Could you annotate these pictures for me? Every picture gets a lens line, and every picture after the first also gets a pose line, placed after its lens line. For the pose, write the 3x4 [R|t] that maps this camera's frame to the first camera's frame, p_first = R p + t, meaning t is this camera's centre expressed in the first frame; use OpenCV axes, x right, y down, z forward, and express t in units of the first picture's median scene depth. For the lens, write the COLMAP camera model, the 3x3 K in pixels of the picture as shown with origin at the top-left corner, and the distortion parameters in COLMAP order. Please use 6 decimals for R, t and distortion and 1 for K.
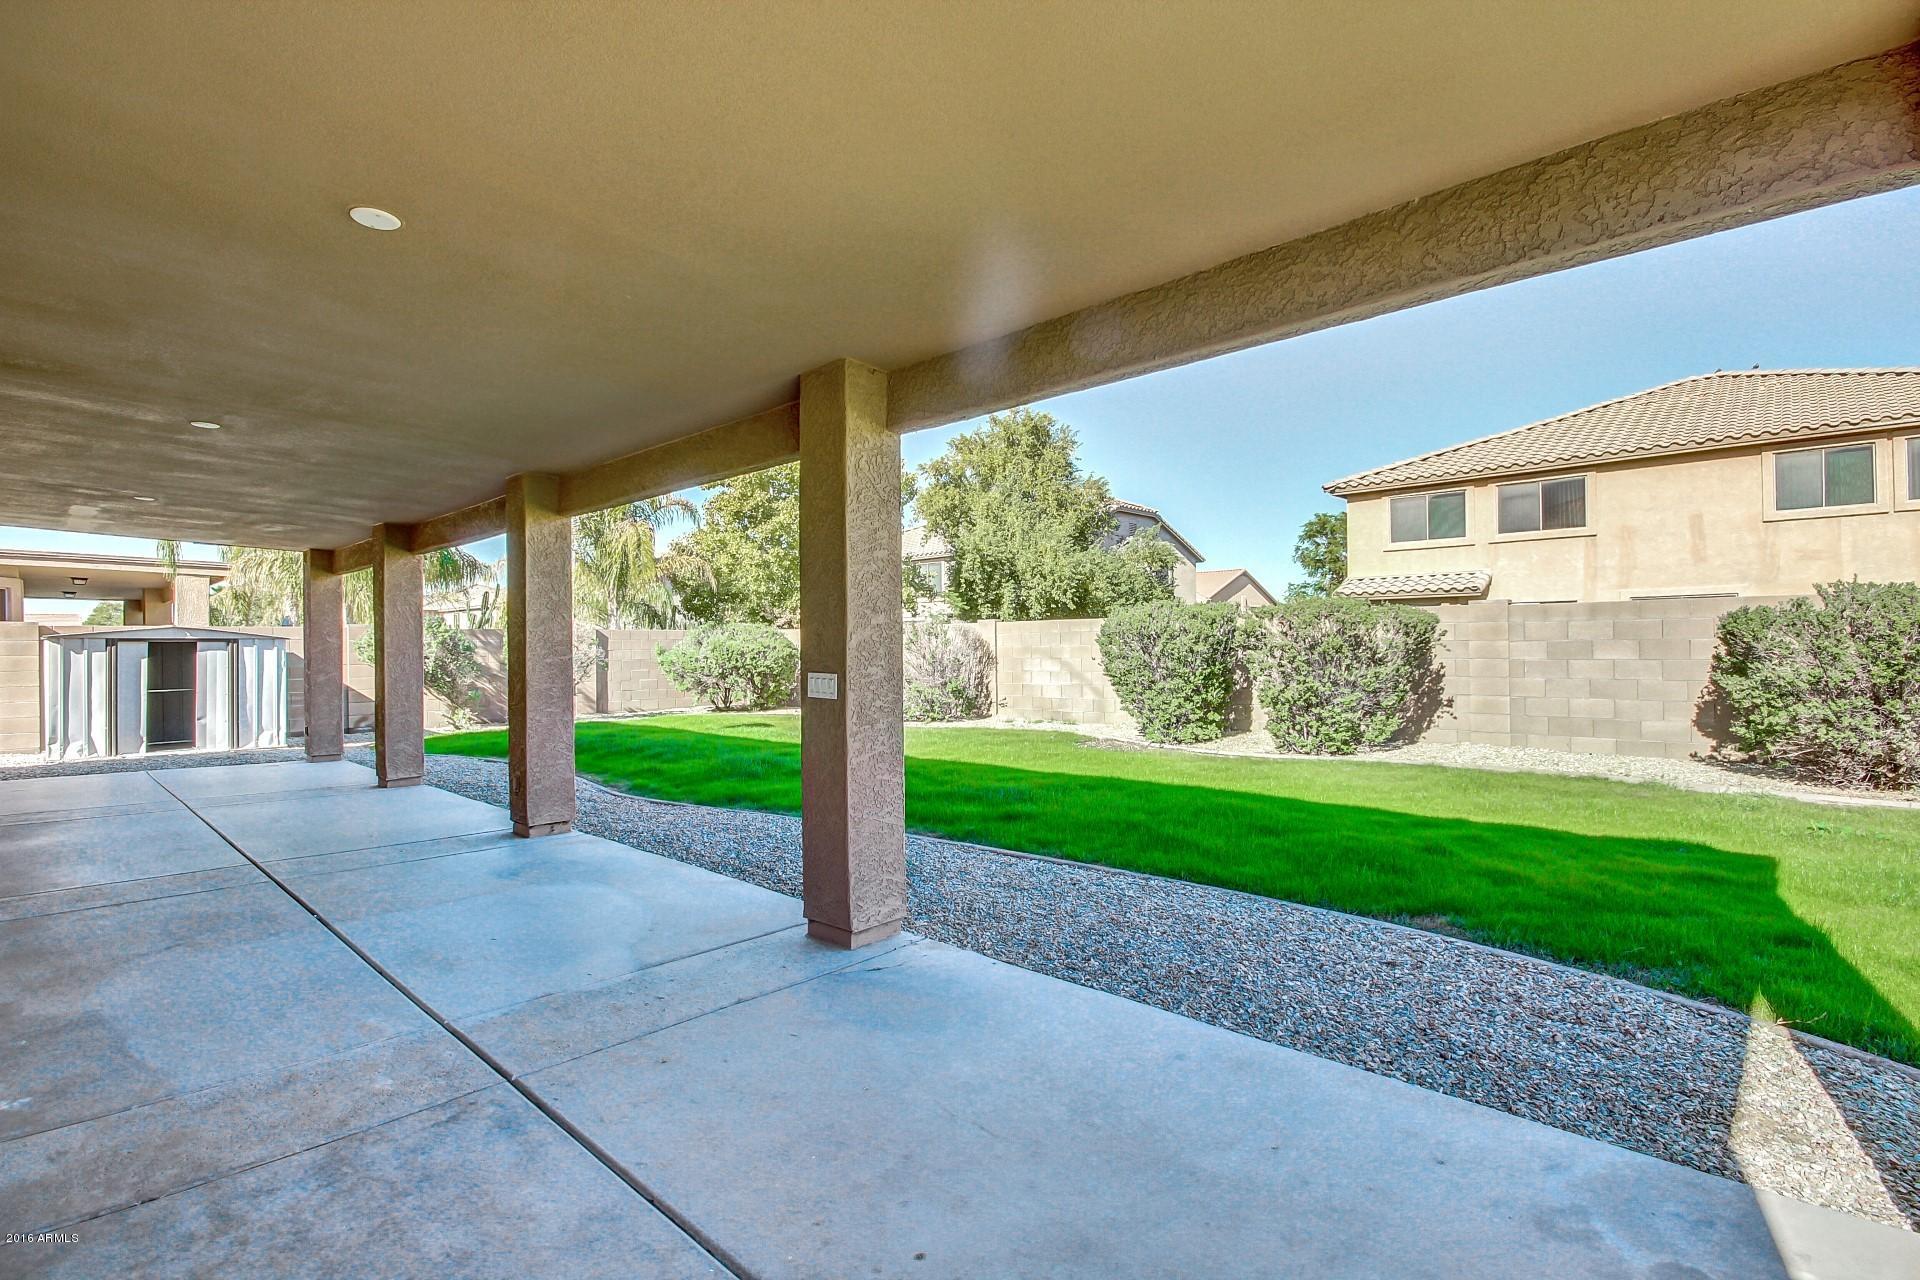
lens RADIAL K [[883.7, 0, 952.5], [0, 883.7, 644.7], [0, 0, 1]] dist [-0.010608, -0.000154]
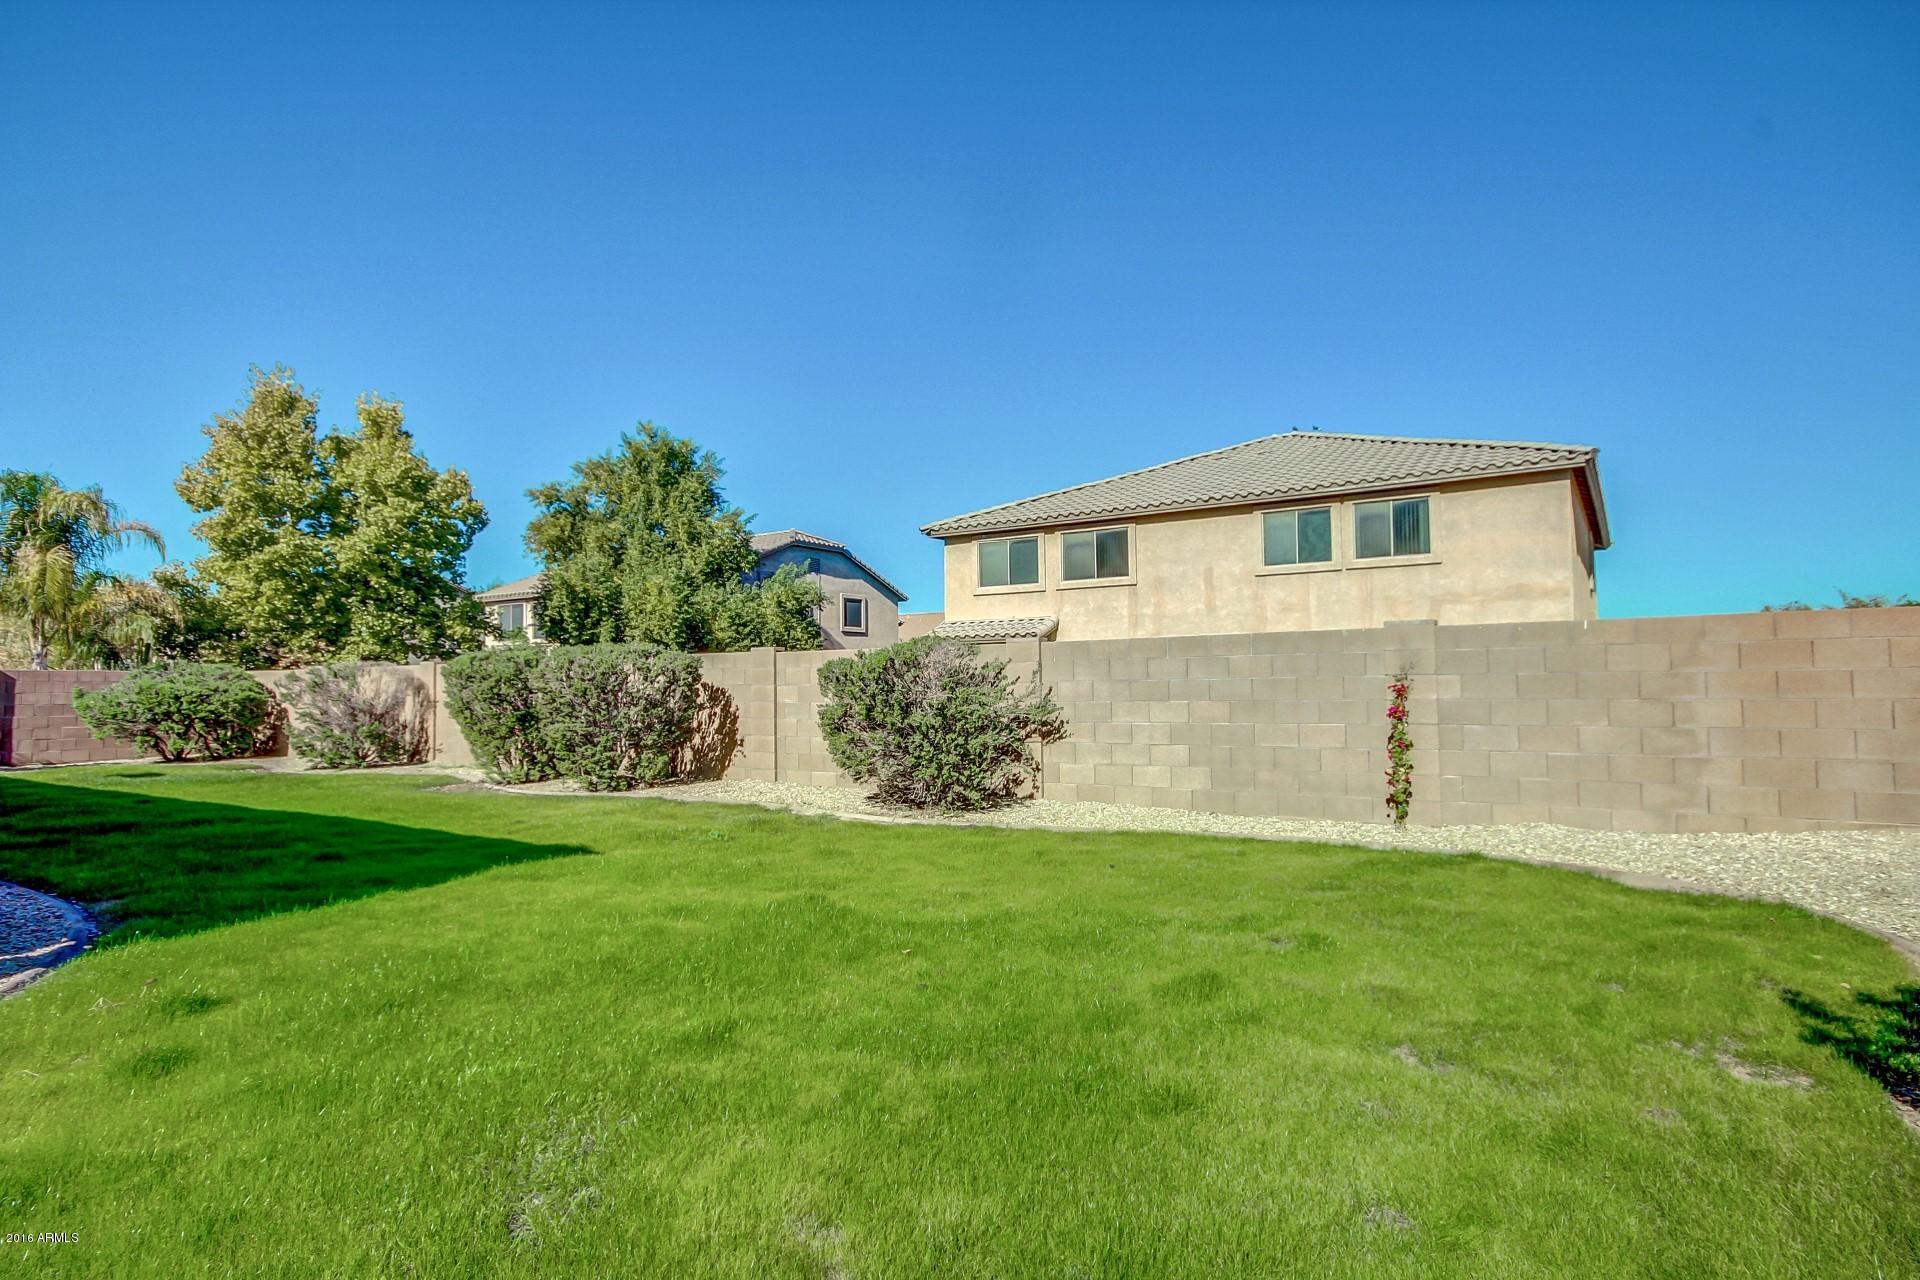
lens RADIAL K [[1039.5, 0, 965.6], [0, 1039.5, 629.2], [0, 0, 1]] dist [0.020565, -0.001686]
pose [[0.986843, 0.013195, 0.161139, 0.330229], [-0.003848, 0.998298, -0.058185, 0.000082], [-0.161633, 0.056799, 0.985215, -0.168546]]
